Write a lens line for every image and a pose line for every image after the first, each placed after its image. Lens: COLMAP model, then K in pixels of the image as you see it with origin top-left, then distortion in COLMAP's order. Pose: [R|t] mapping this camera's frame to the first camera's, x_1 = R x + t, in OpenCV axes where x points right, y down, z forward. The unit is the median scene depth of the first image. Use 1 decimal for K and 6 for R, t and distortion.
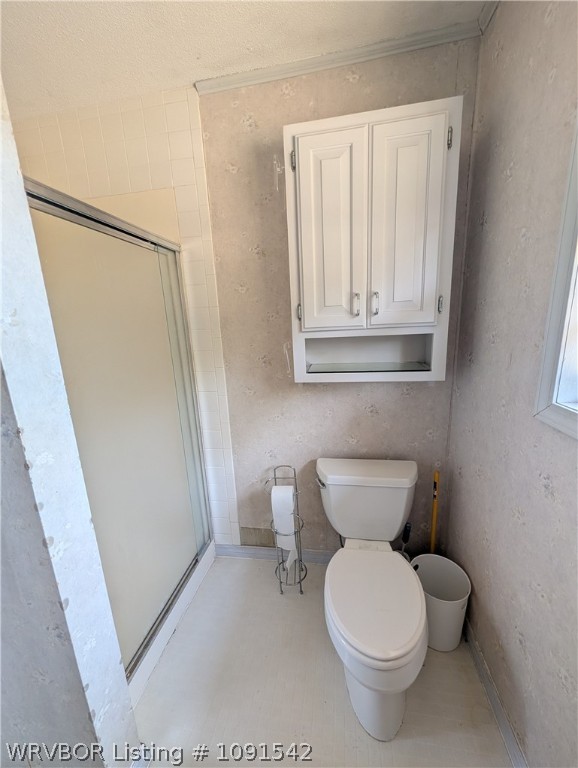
lens RADIAL K [[295.0, 0, 289.1], [0, 295.0, 386.4], [0, 0, 1]] dist [0.000996, -0.000381]
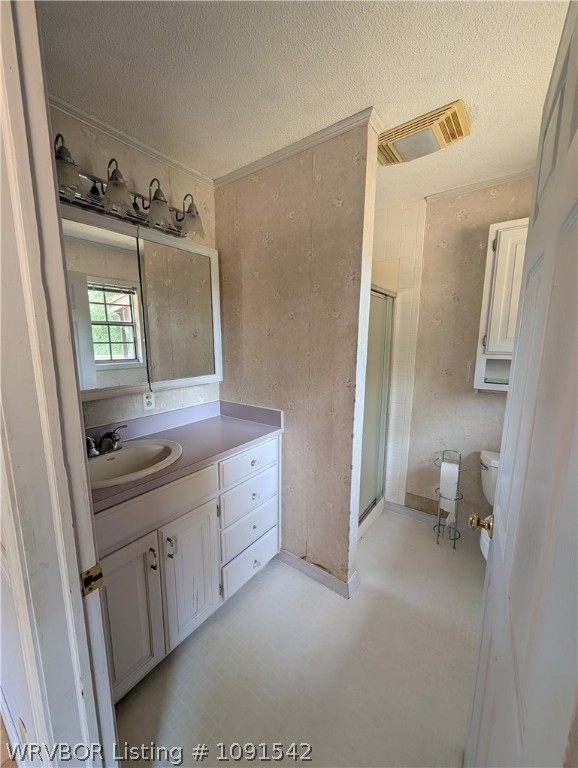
lens RADIAL K [[296.4, 0, 289.6], [0, 296.4, 388.3], [0, 0, 1]] dist [-0.000011, -0.000173]
pose [[0.893516, 0.121507, -0.432279, -0.143728], [-0.142424, 0.989673, -0.016208, 0.126651], [0.425845, 0.076049, 0.901594, -0.631608]]
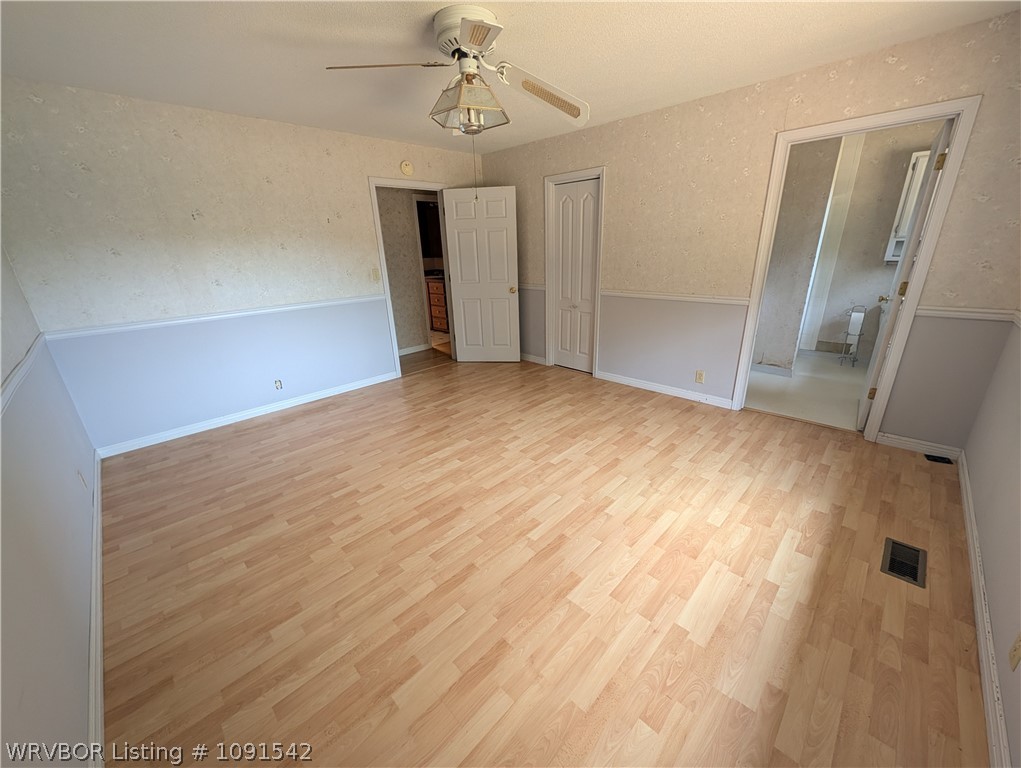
lens RADIAL K [[392.1, 0, 514.1], [0, 392.1, 384.5], [0, 0, 1]] dist [0.000996, -0.000381]
pose [[0.820276, 0.211888, -0.531273, -0.477239], [-0.129177, 0.973481, 0.188807, 0.668514], [0.557190, -0.086246, 0.825894, -2.984070]]
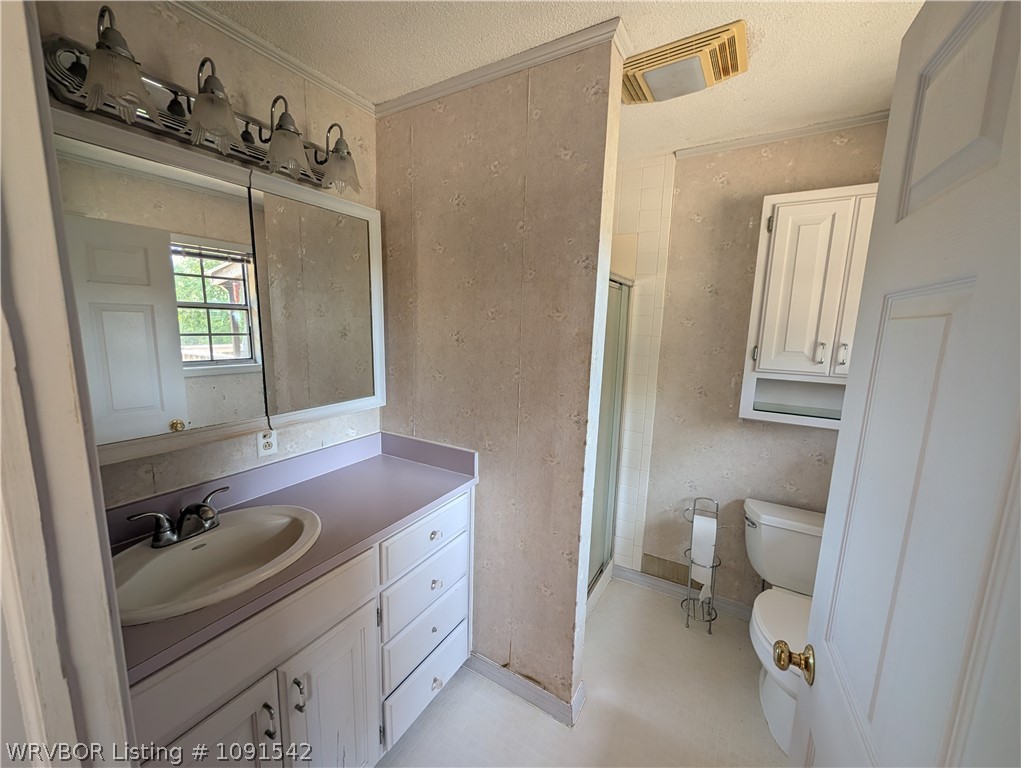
lens RADIAL K [[392.1, 0, 514.1], [0, 392.1, 384.5], [0, 0, 1]] dist [0.000996, -0.000381]
pose [[0.932884, 0.125336, -0.337666, -0.248307], [-0.146190, 0.988566, -0.036948, 0.037164], [0.329174, 0.083831, 0.940541, -0.543606]]
